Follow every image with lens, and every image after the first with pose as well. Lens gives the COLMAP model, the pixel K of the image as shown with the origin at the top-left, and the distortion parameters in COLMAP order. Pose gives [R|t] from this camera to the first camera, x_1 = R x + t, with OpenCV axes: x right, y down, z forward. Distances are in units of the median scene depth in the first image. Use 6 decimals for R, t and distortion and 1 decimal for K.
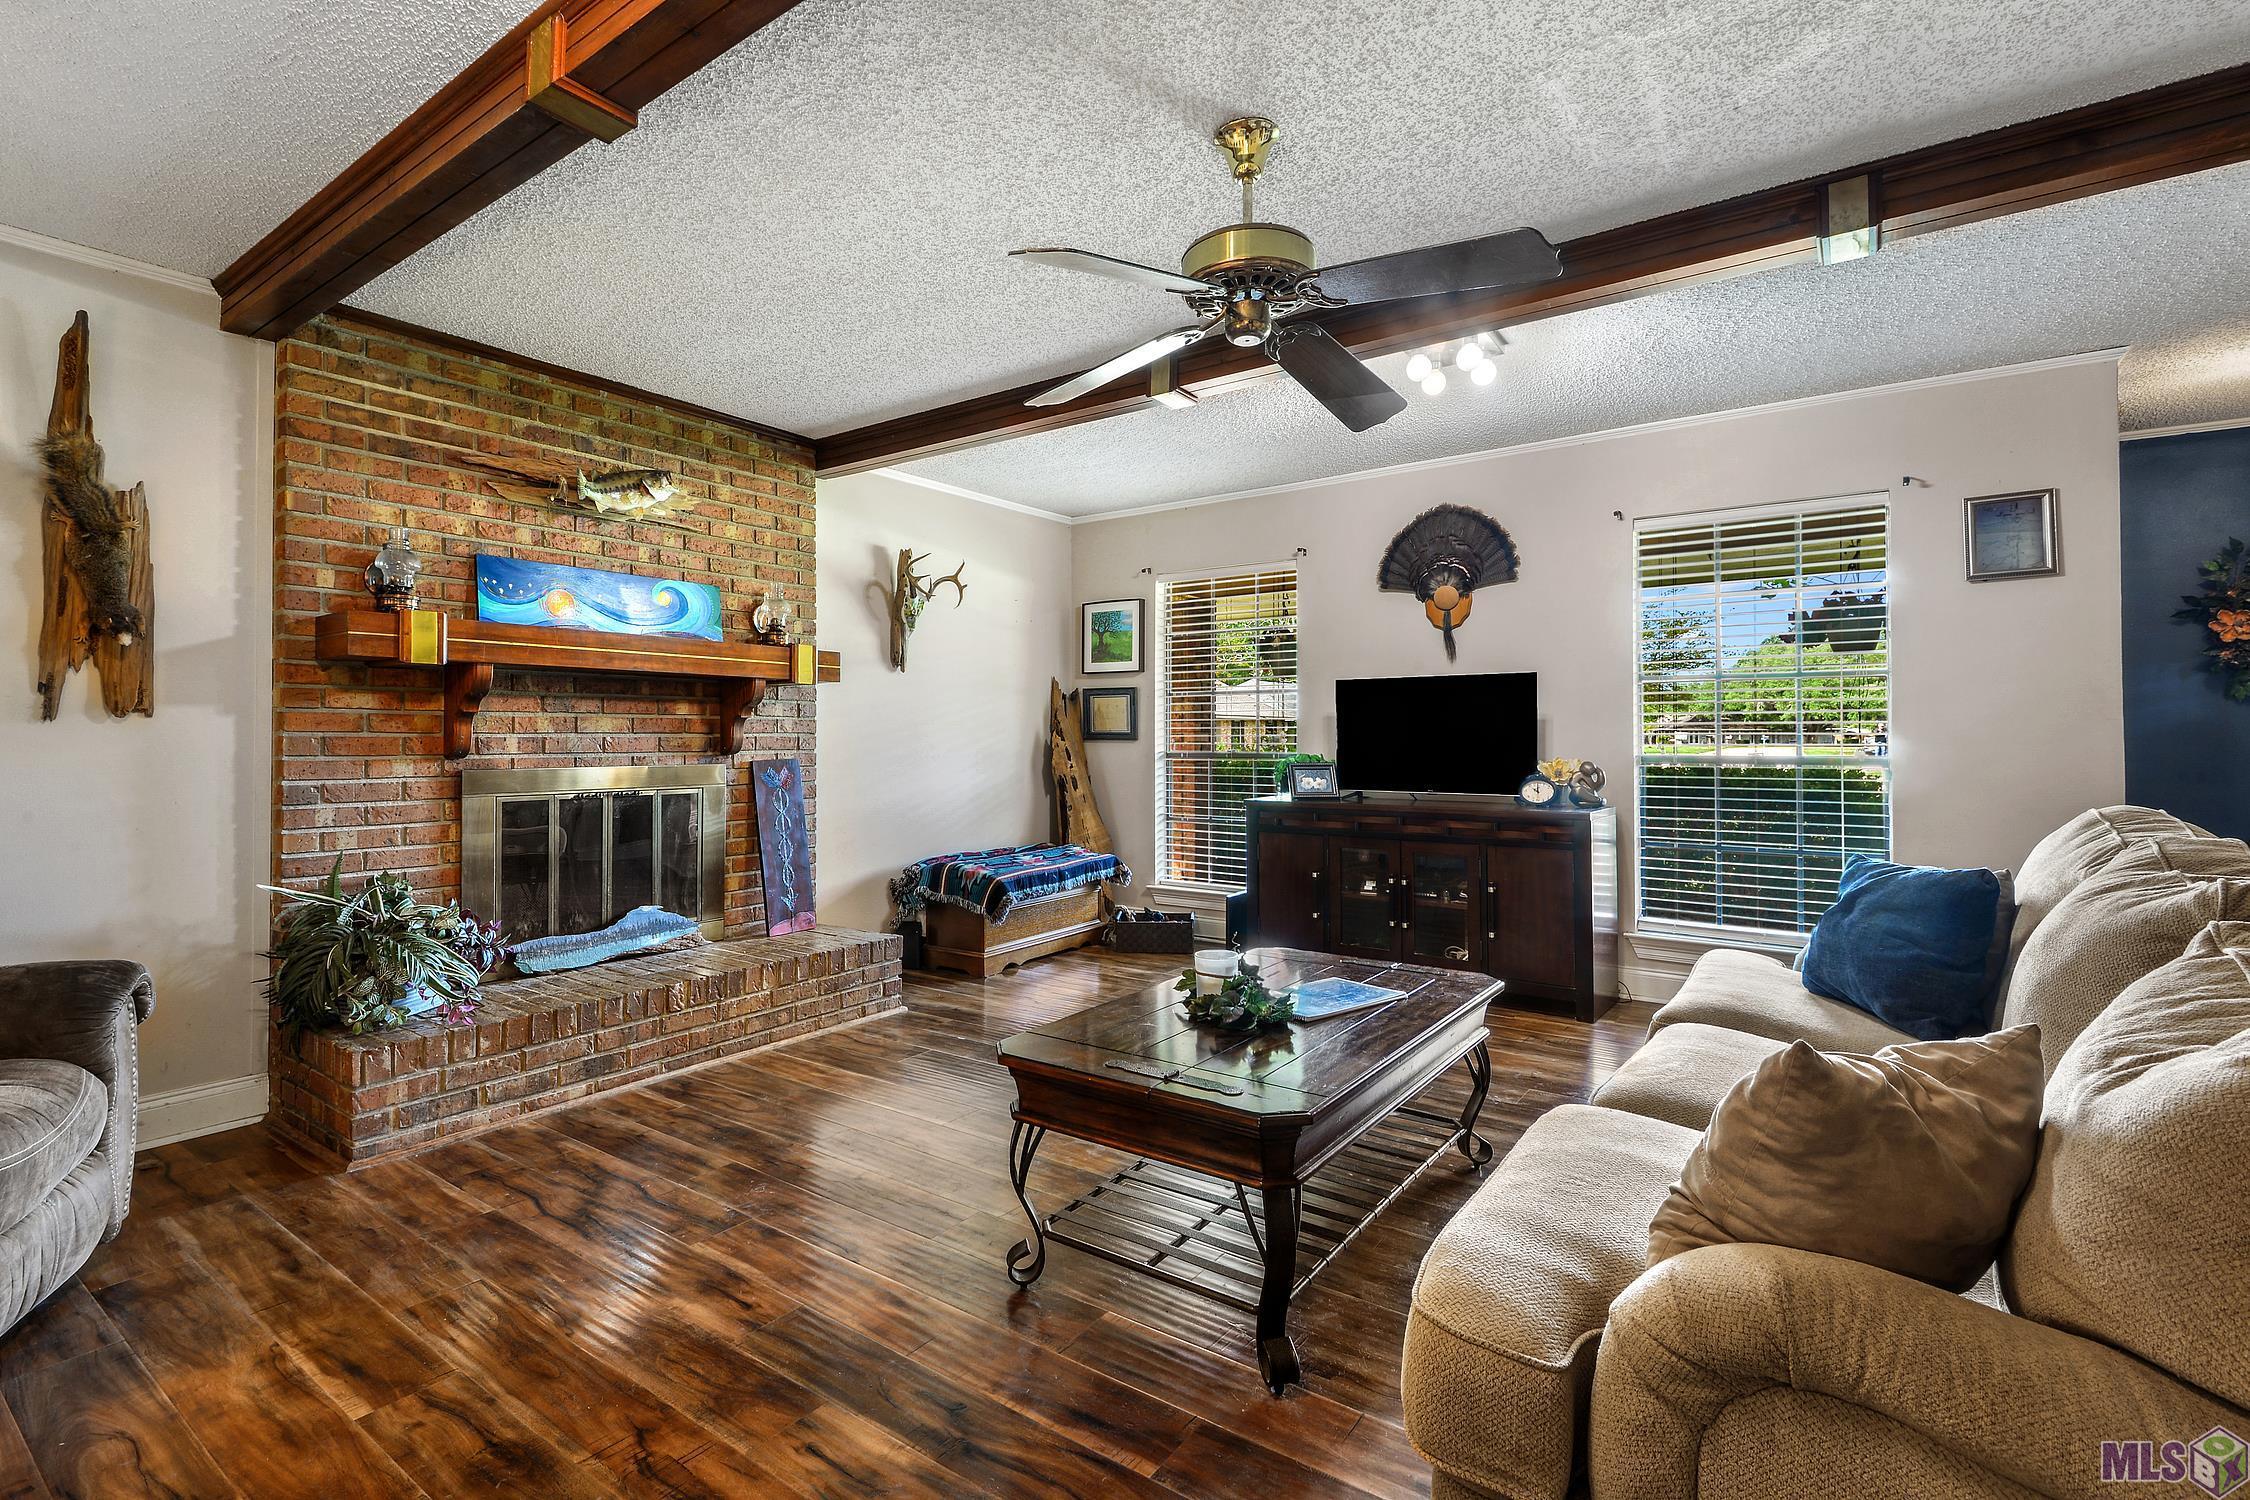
lens RADIAL K [[1034.5, 0, 1106.6], [0, 1034.5, 745.7], [0, 0, 1]] dist [-0.001597, -0.000198]
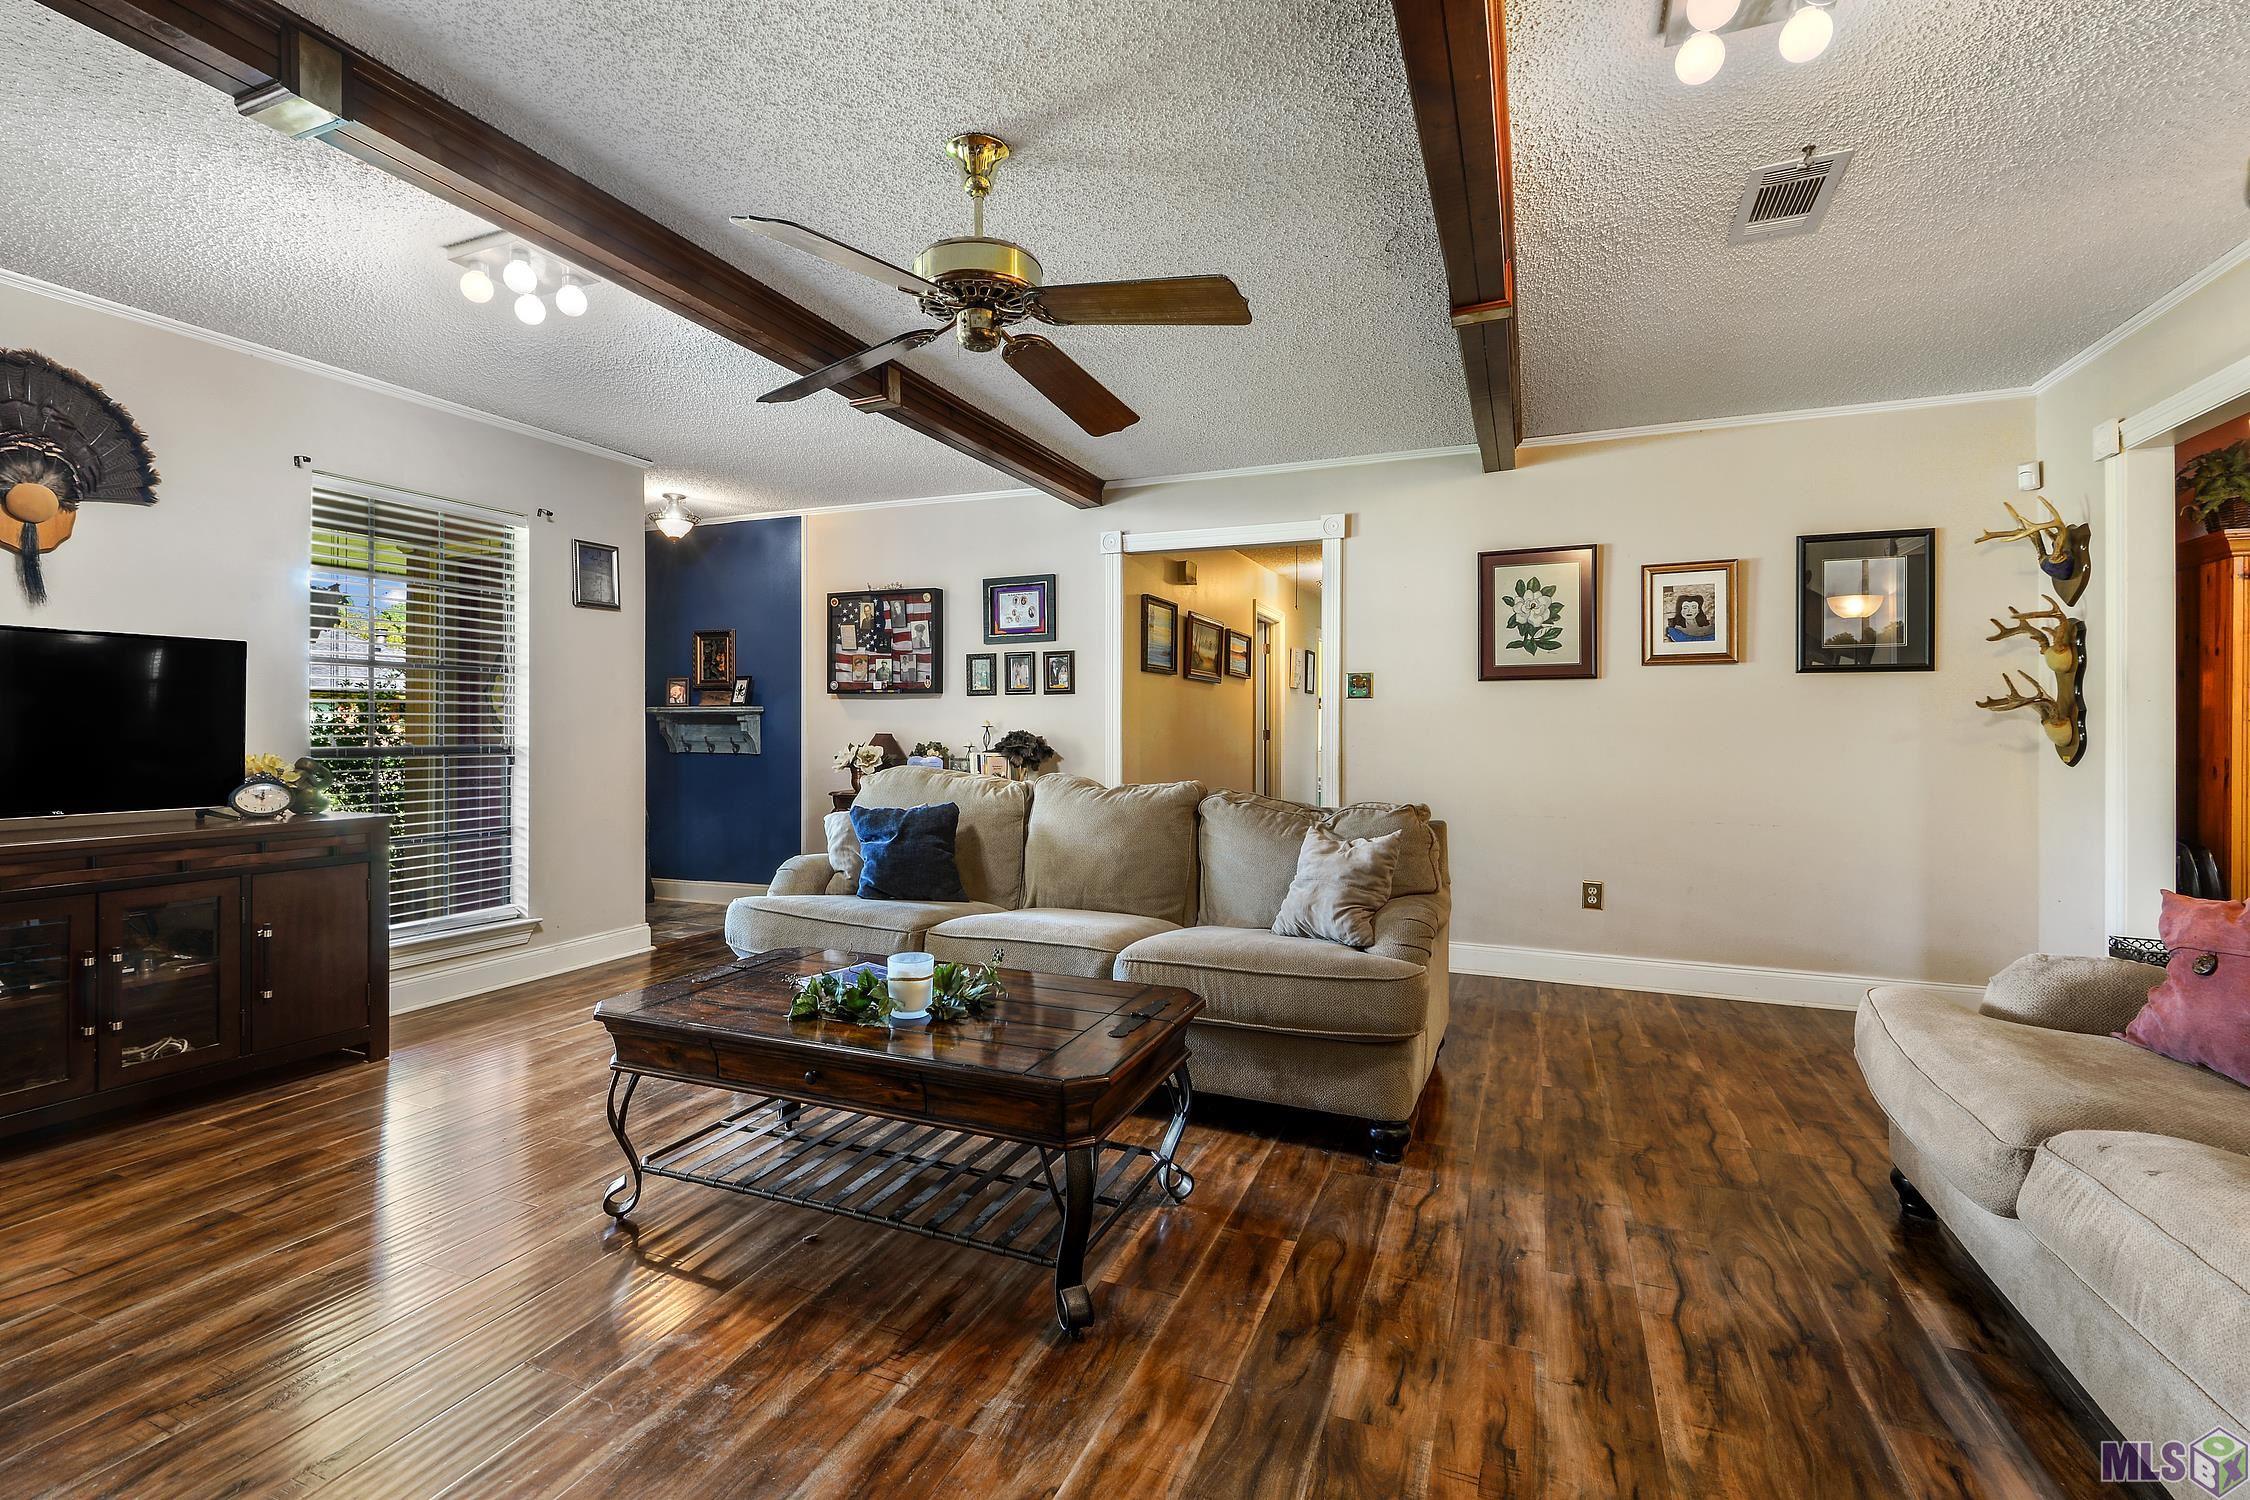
lens RADIAL K [[1034.5, 0, 1103.2], [0, 1034.5, 733.7], [0, 0, 1]] dist [-0.001597, -0.000198]
pose [[-0.226880, -0.000208, 0.973923, -0.990895], [0.010715, 0.999939, 0.002710, 0.001365], [-0.973864, 0.011050, -0.226864, 1.215812]]
